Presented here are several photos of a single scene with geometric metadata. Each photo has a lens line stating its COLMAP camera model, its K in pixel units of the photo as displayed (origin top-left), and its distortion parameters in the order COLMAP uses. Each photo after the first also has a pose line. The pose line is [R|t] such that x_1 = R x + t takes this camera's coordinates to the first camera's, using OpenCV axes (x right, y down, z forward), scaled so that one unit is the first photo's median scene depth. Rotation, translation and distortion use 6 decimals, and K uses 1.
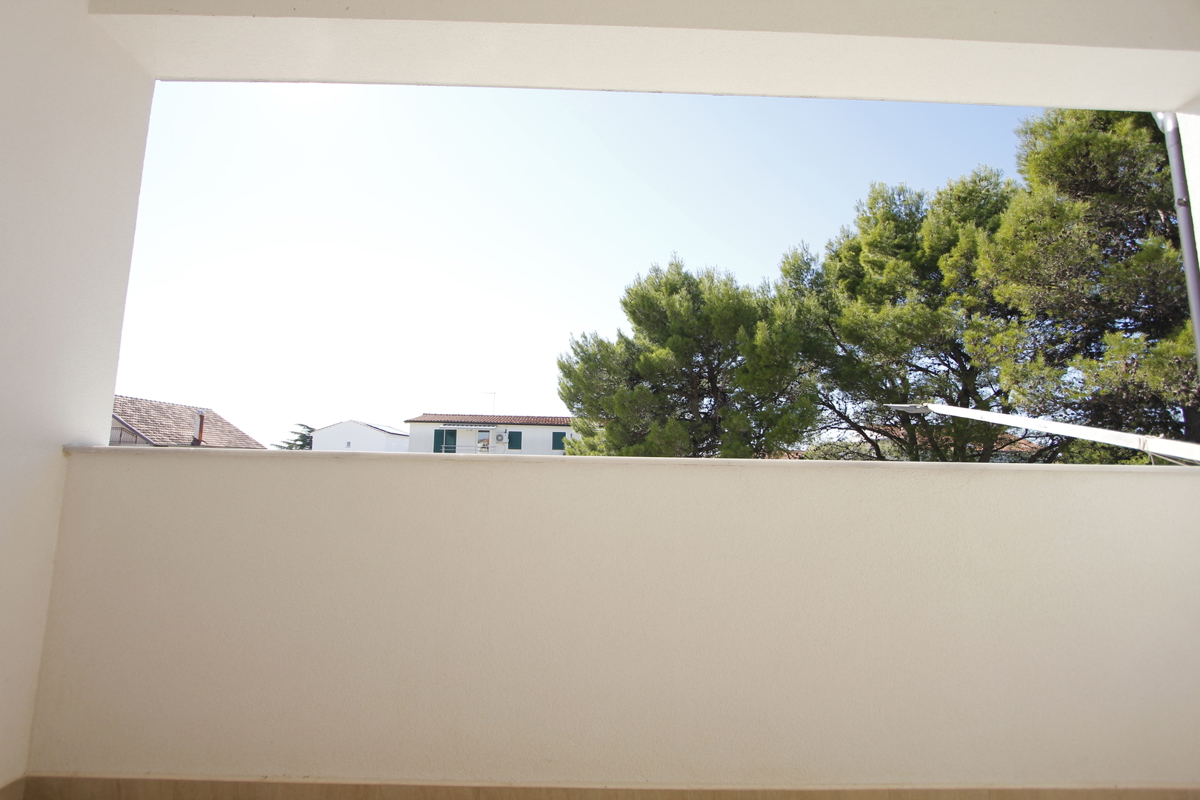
lens RADIAL K [[550.4, 0, 589.0], [0, 550.4, 393.1], [0, 0, 1]] dist [-0.013863, 0.001092]
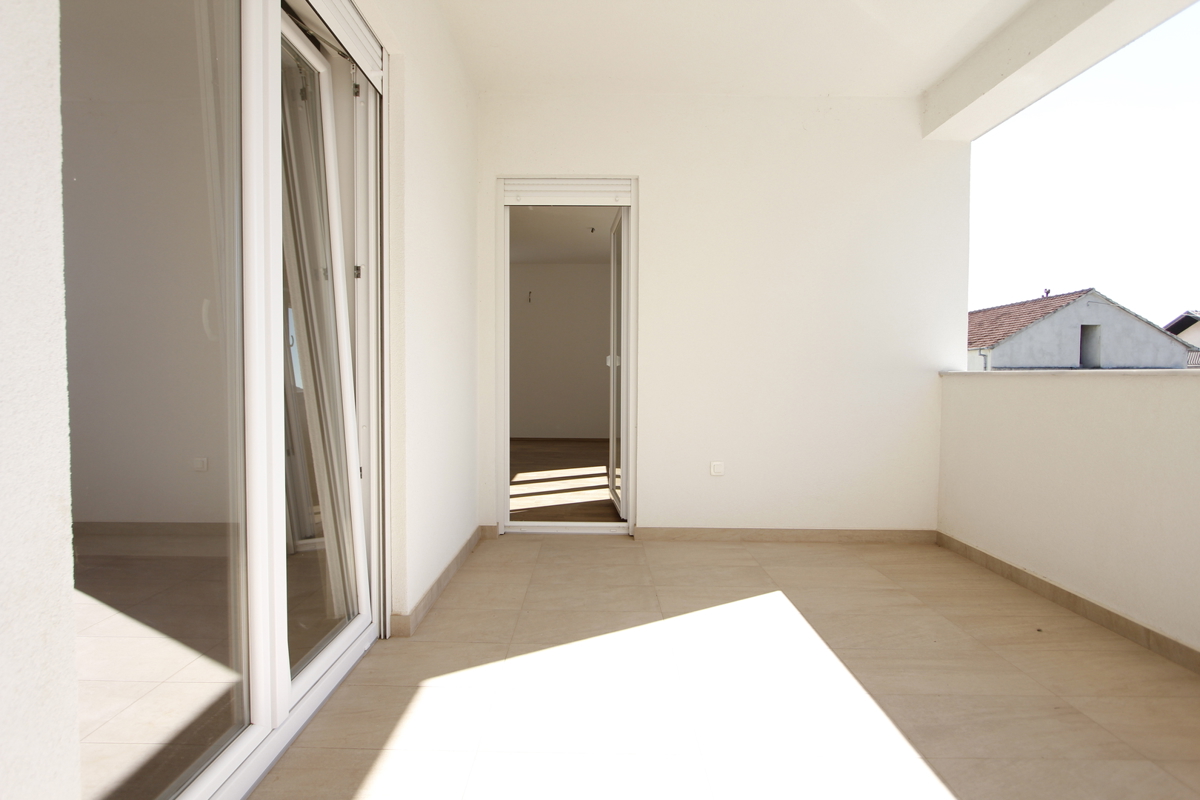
lens RADIAL K [[550.4, 0, 589.0], [0, 550.4, 393.1], [0, 0, 1]] dist [-0.013863, 0.001092]
pose [[-0.035448, 0.014076, -0.999272, 1.040308], [0.121977, 0.992486, 0.009654, 0.001852], [0.991900, -0.121546, -0.036898, -0.172938]]
